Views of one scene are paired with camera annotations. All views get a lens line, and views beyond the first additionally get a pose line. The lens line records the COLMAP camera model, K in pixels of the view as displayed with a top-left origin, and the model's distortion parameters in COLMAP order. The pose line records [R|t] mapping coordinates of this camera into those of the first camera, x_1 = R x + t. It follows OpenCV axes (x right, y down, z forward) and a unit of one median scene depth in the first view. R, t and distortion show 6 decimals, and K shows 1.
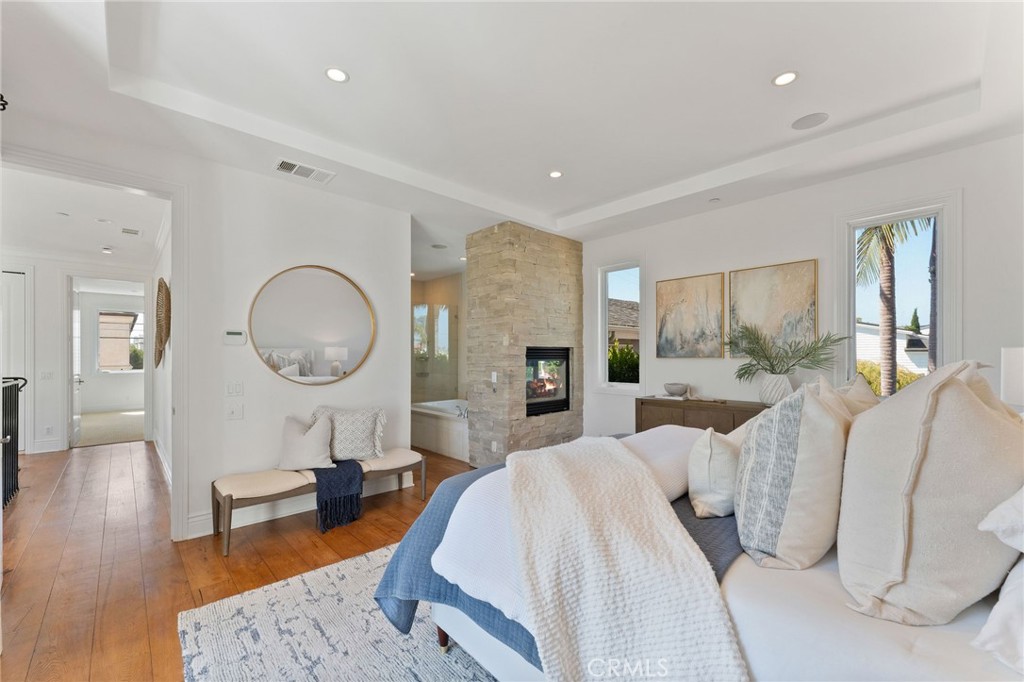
lens RADIAL K [[417.1, 0, 509.4], [0, 417.1, 354.2], [0, 0, 1]] dist [0.000476, 0.000504]
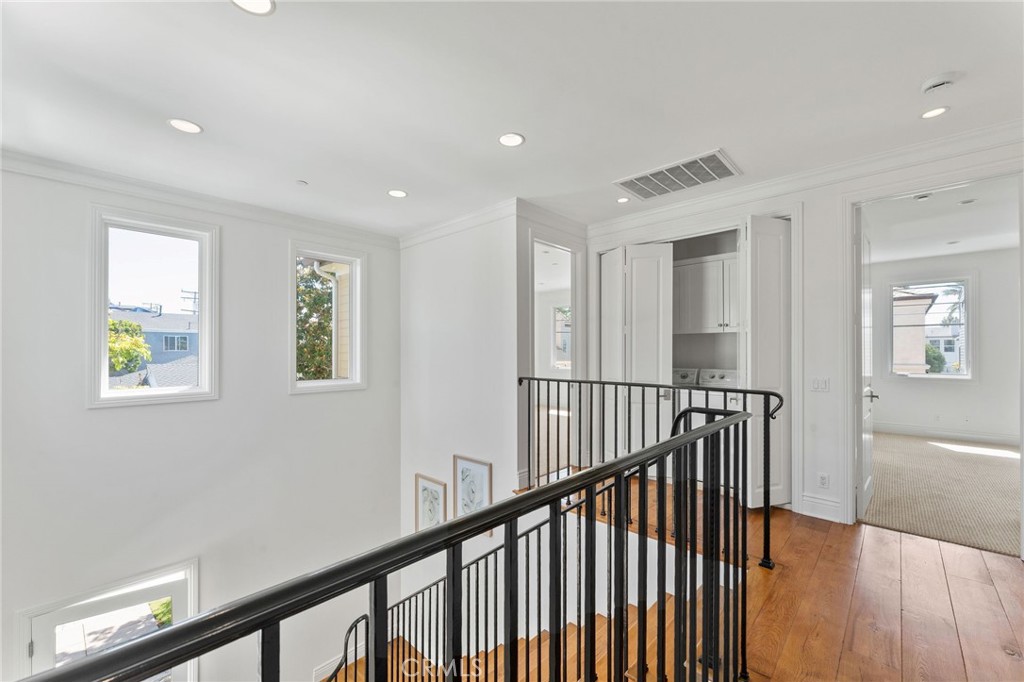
lens RADIAL K [[411.5, 0, 509.5], [0, 411.5, 342.4], [0, 0, 1]] dist [0.000370, 0.000655]
pose [[0.053011, -0.003713, -0.998587, -0.456197], [0.000020, 0.999993, -0.003718, -0.006046], [0.998594, 0.000177, 0.053011, 0.439382]]
